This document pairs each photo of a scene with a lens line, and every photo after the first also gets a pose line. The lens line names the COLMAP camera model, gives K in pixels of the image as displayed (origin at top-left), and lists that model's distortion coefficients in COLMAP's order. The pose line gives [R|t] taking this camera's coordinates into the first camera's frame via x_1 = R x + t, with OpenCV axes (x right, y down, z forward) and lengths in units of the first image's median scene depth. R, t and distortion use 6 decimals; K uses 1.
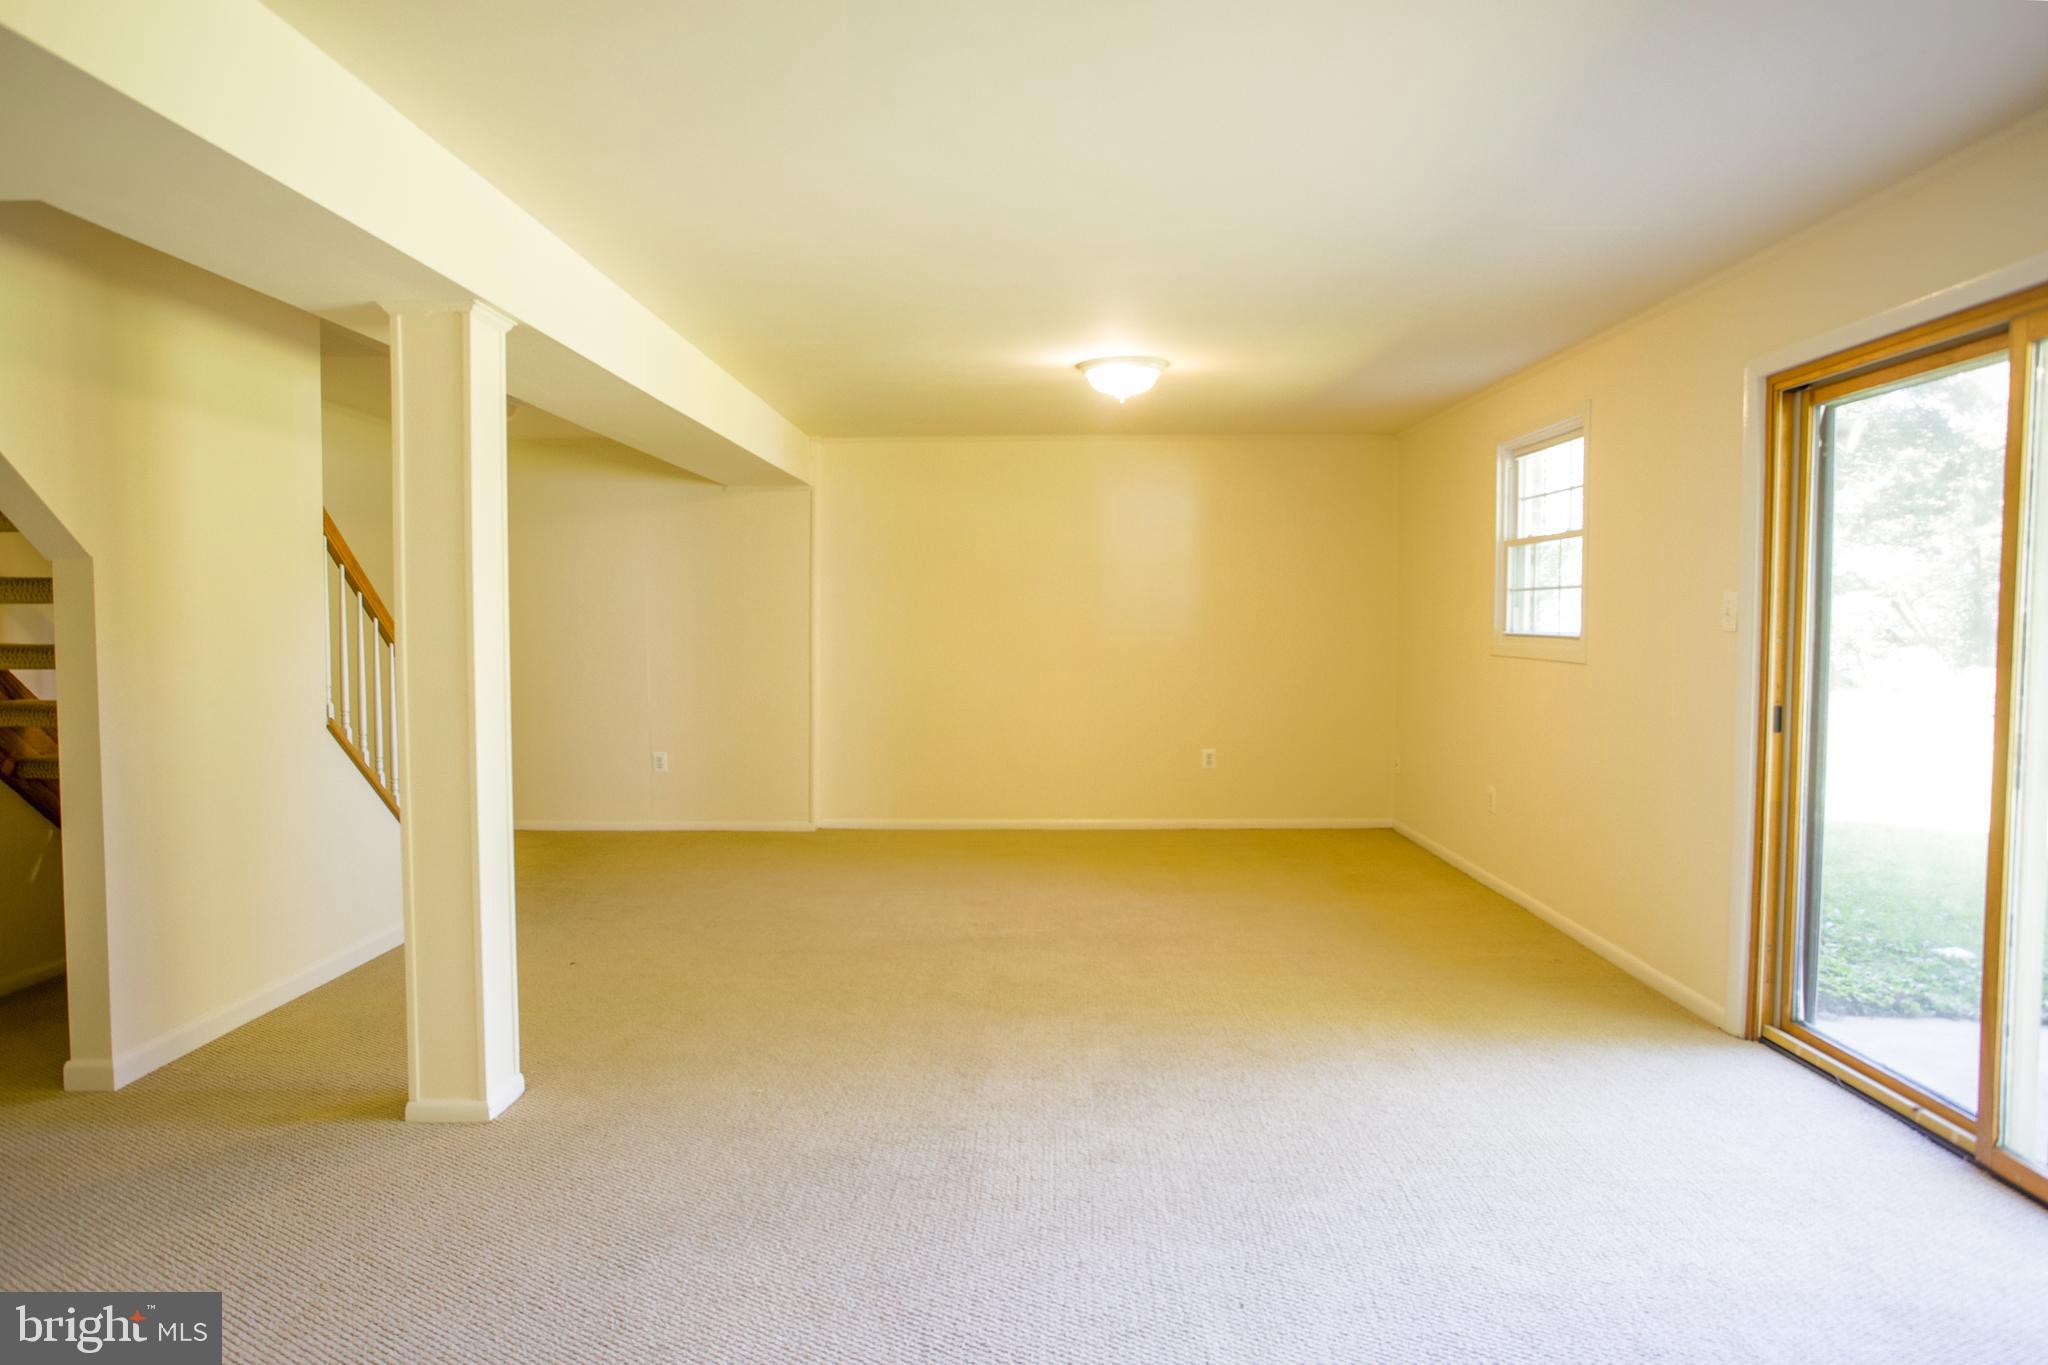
lens RADIAL K [[1231.7, 0, 1024.0], [0, 1231.7, 682.5], [0, 0, 1]] dist [-0.065074, 0.047277]
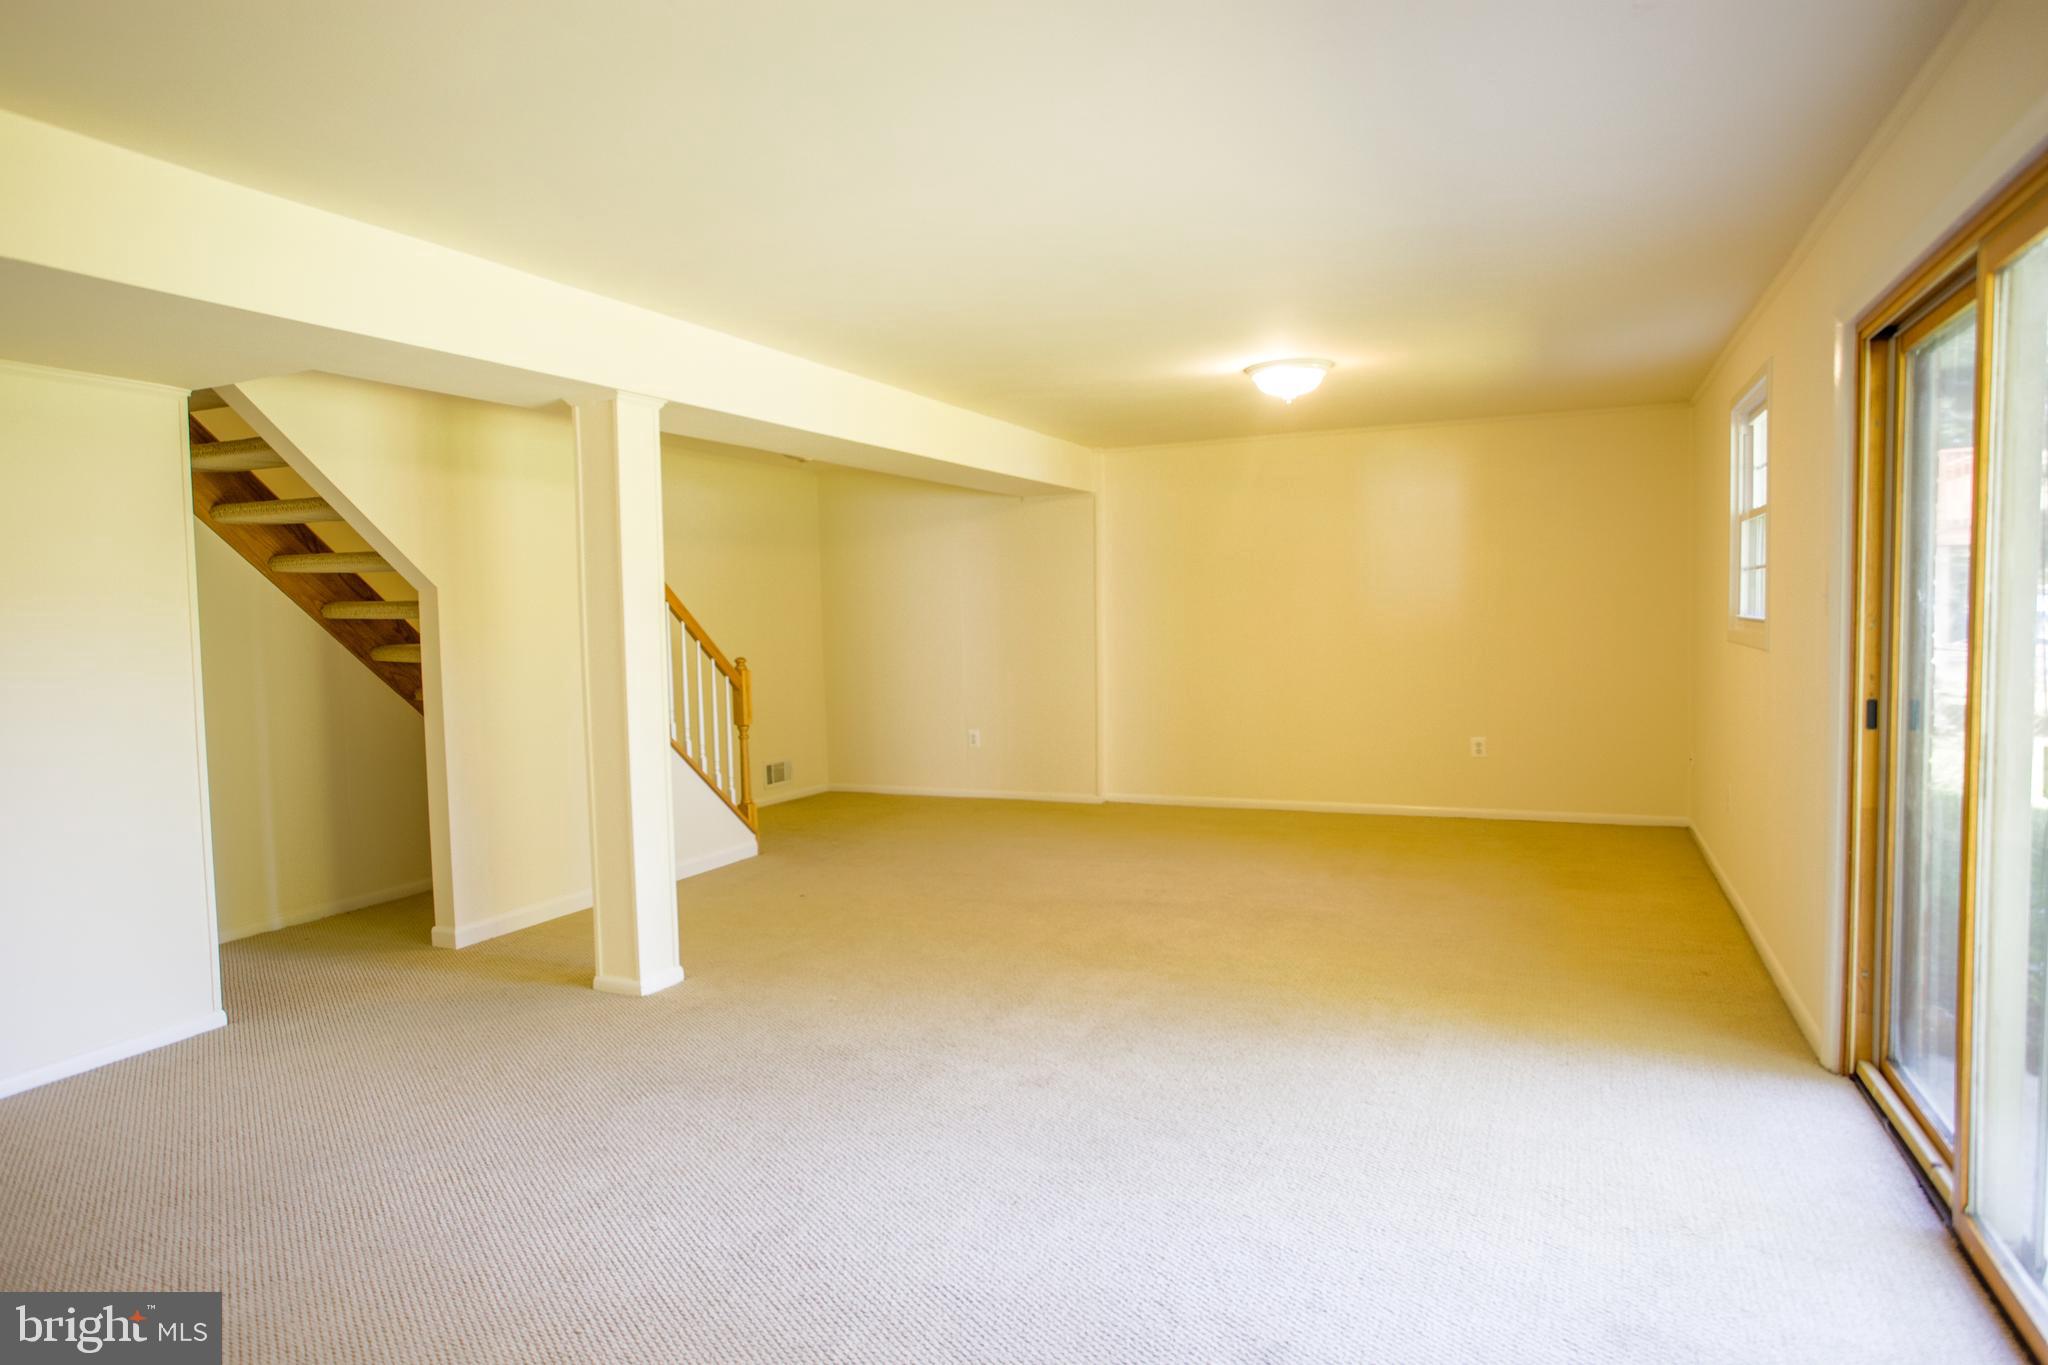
lens RADIAL K [[1181.6, 0, 1006.7], [0, 1181.6, 678.7], [0, 0, 1]] dist [-0.062845, 0.045208]
pose [[0.914074, 0.002774, -0.405539, 0.387204], [0.000802, 0.999962, 0.008647, -0.002932], [0.405548, -0.008229, 0.914037, -0.021670]]
